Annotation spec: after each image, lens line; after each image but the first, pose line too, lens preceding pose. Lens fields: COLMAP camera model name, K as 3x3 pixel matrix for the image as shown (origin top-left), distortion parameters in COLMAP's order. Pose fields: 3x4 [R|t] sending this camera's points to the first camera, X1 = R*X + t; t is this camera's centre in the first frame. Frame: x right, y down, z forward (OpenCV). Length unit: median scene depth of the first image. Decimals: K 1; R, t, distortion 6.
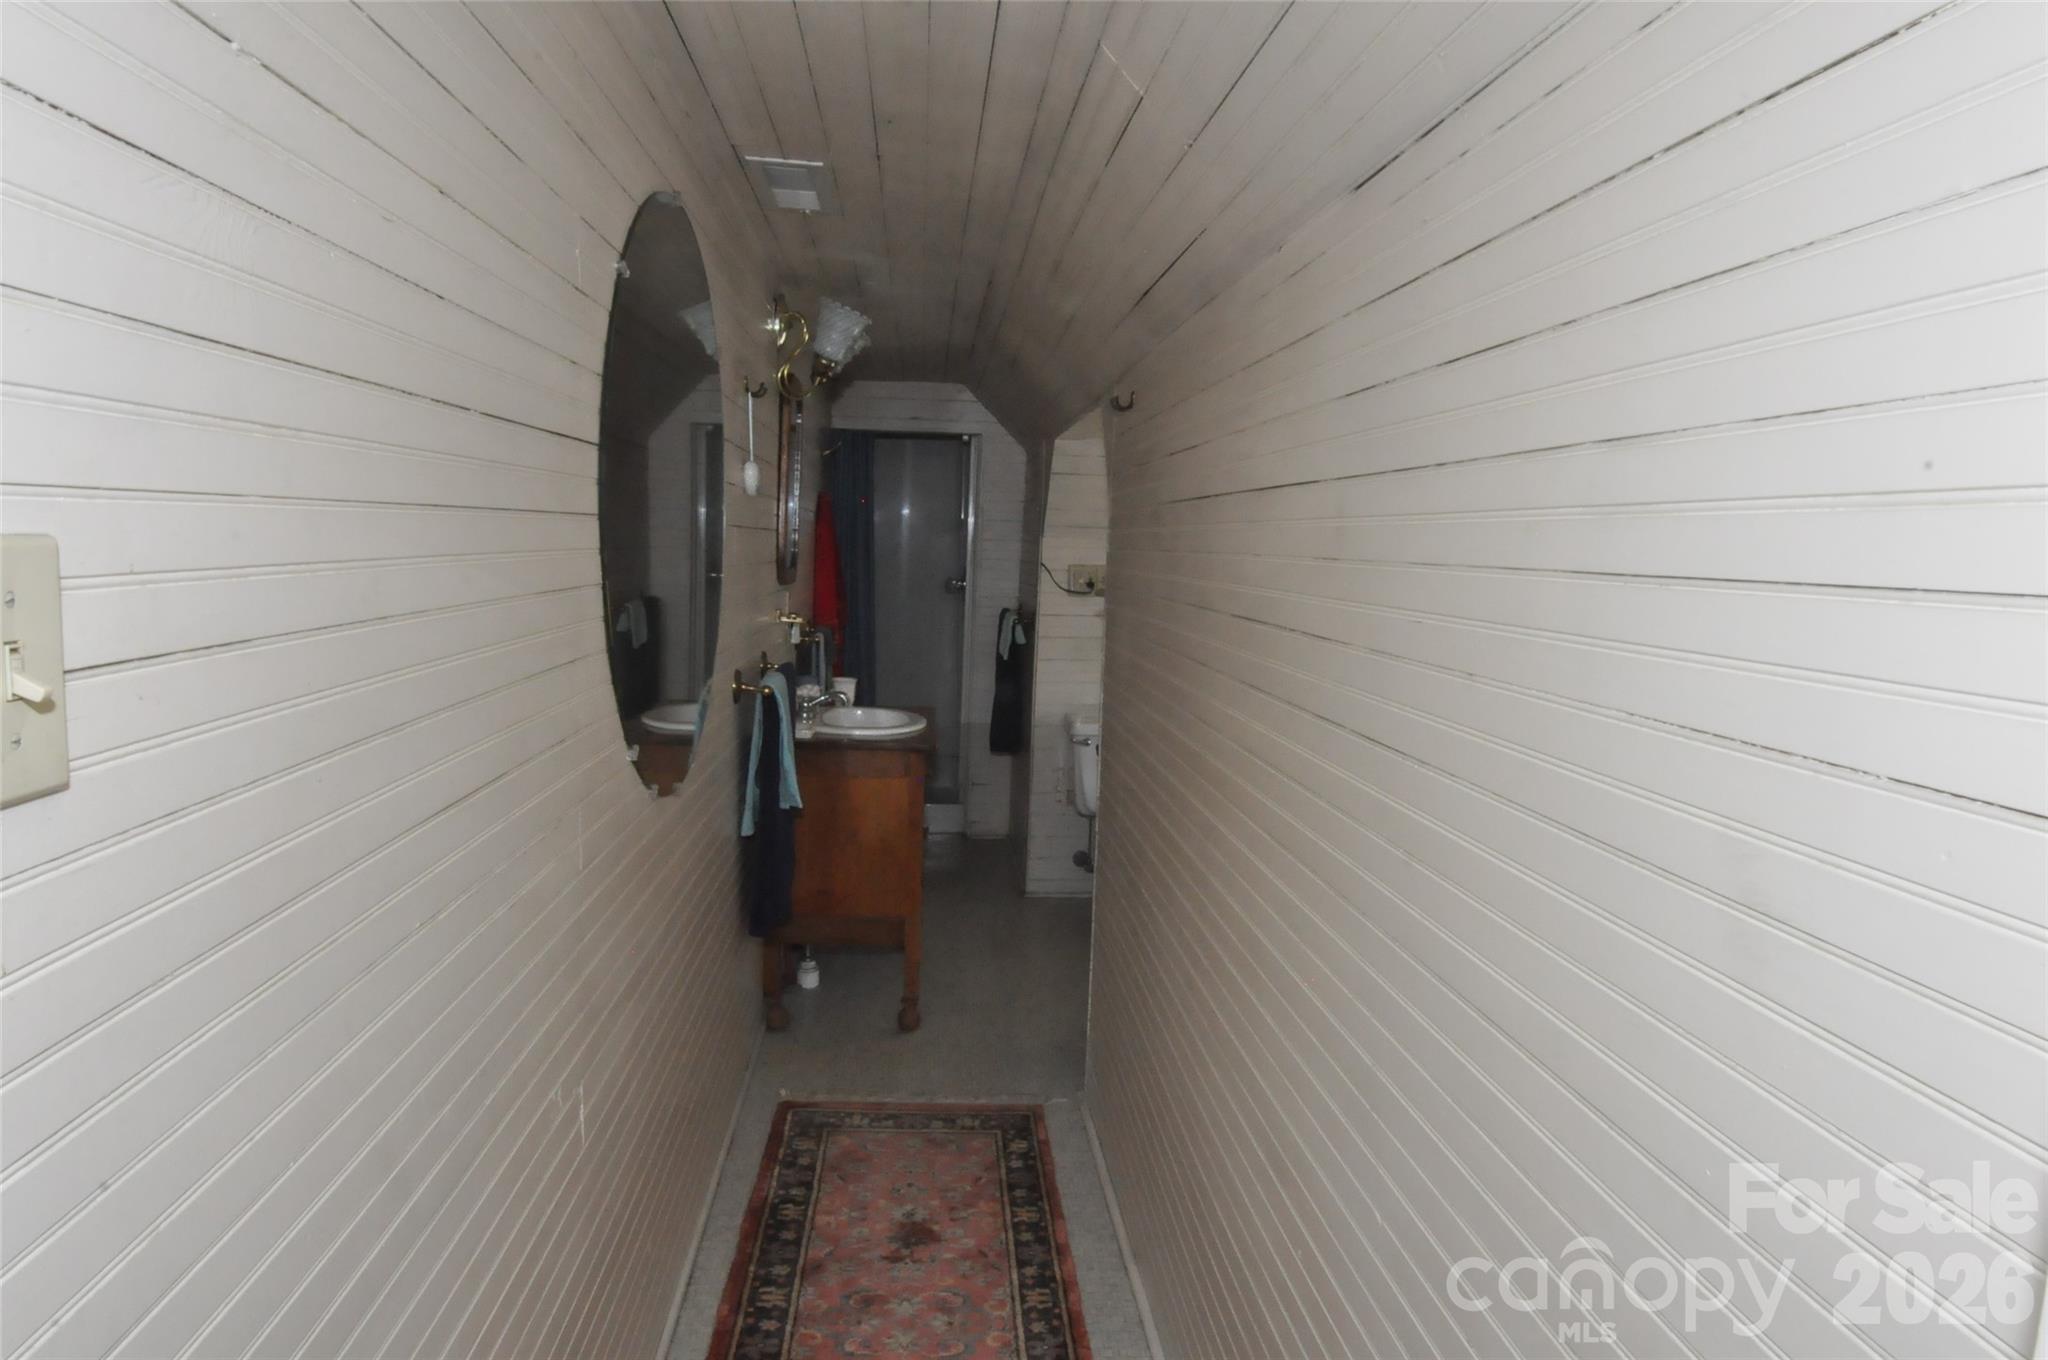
lens RADIAL K [[1243.4, 0, 1018.4], [0, 1243.4, 684.0], [0, 0, 1]] dist [-0.012412, -0.004606]
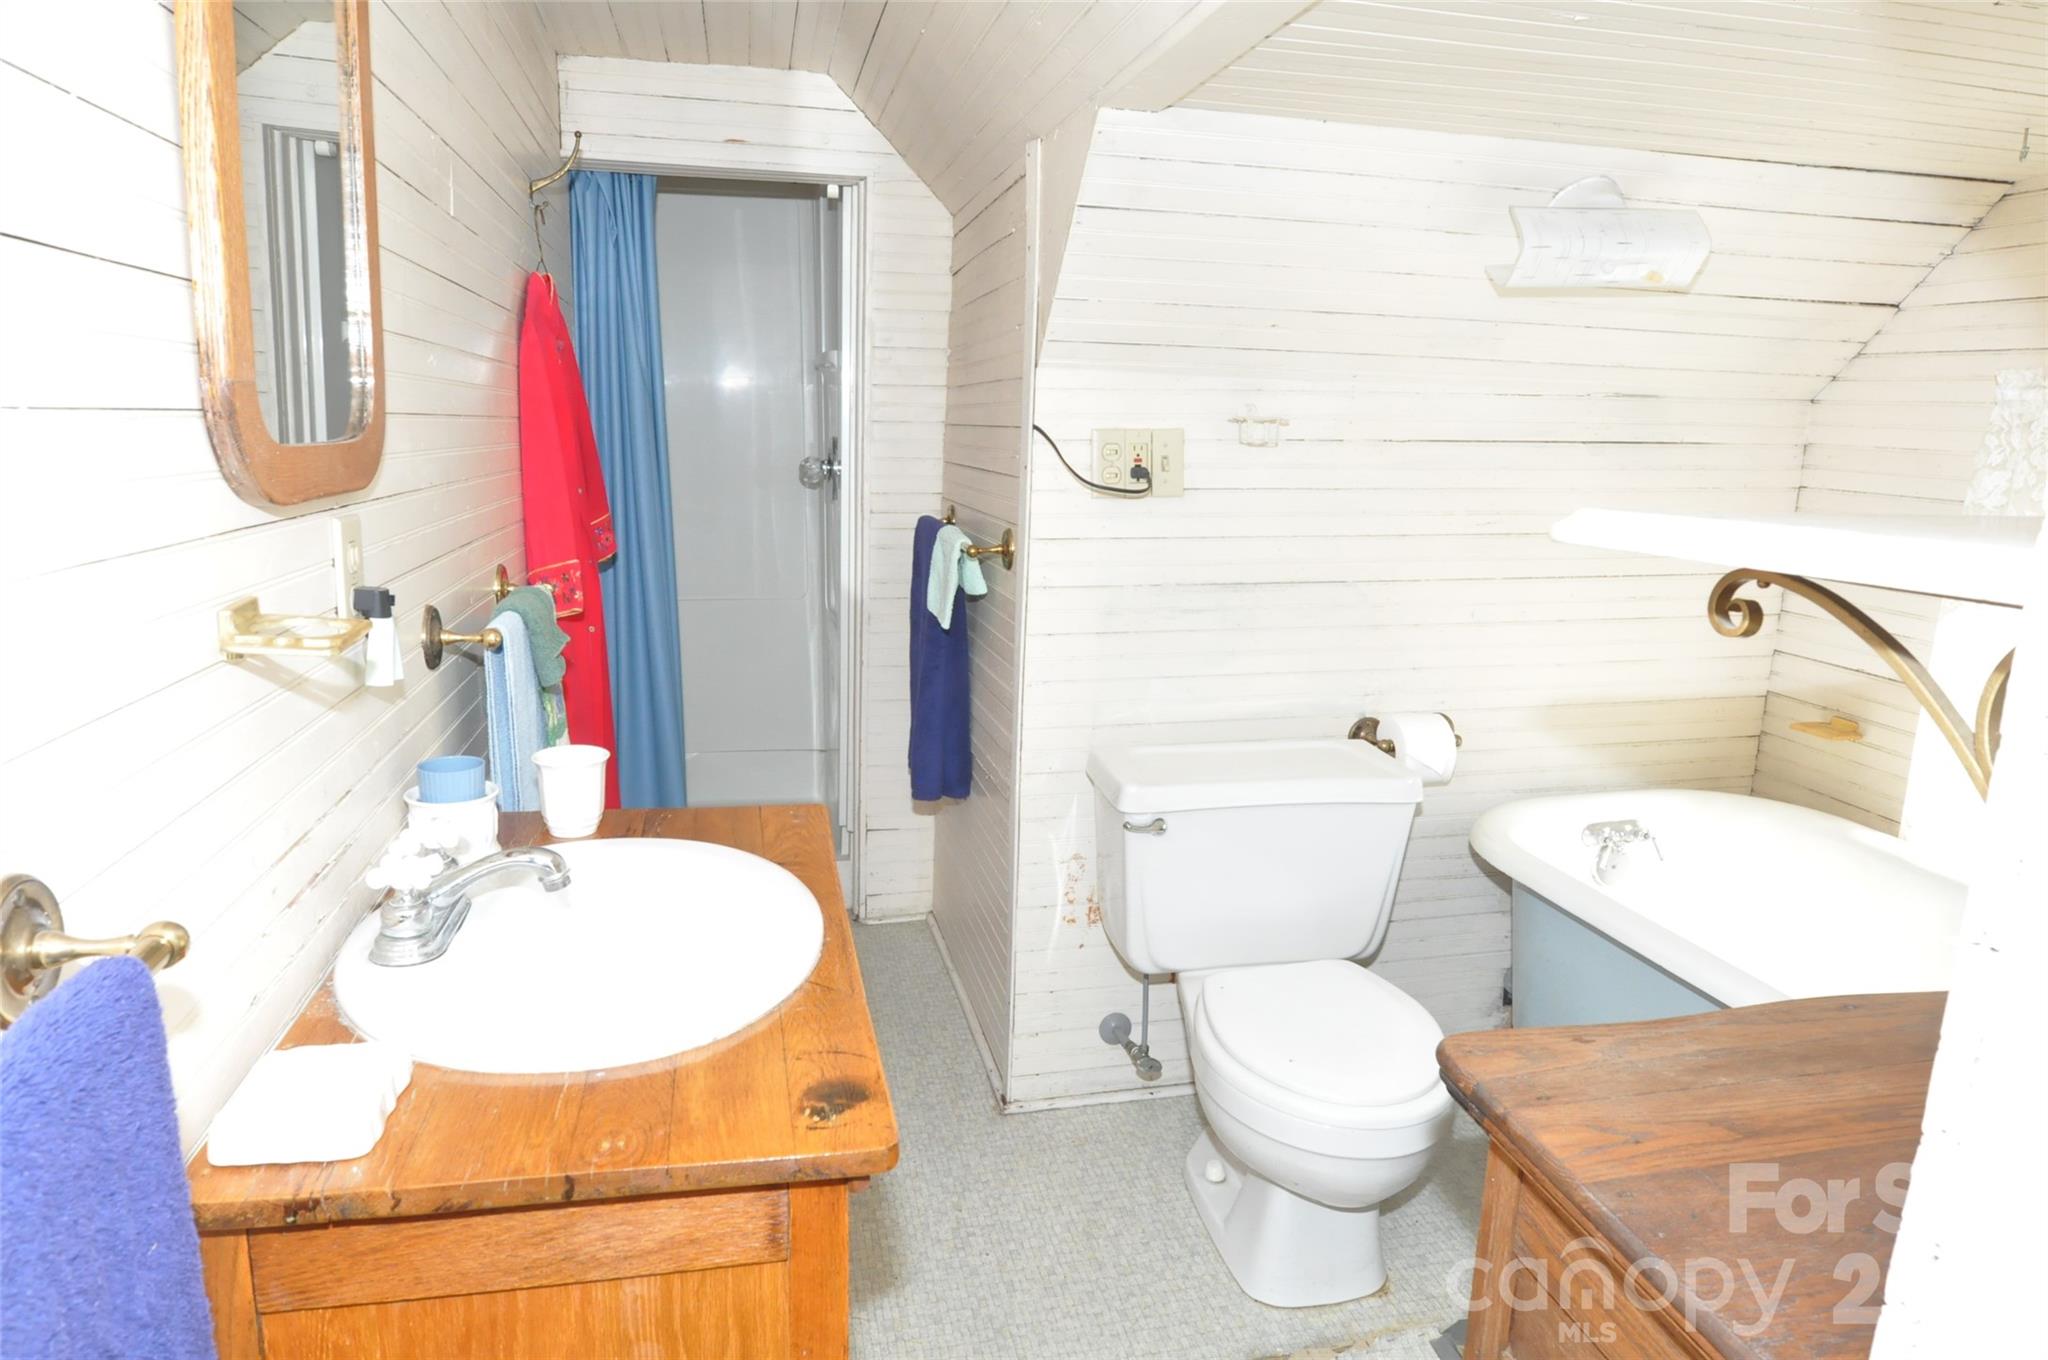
lens RADIAL K [[1243.4, 0, 1034.3], [0, 1243.4, 669.2], [0, 0, 1]] dist [-0.012412, -0.004606]
pose [[0.989305, -0.037831, 0.140867, -0.045185], [0.024473, 0.995140, 0.095380, -0.048684], [-0.143791, -0.090912, 0.985423, 0.510654]]
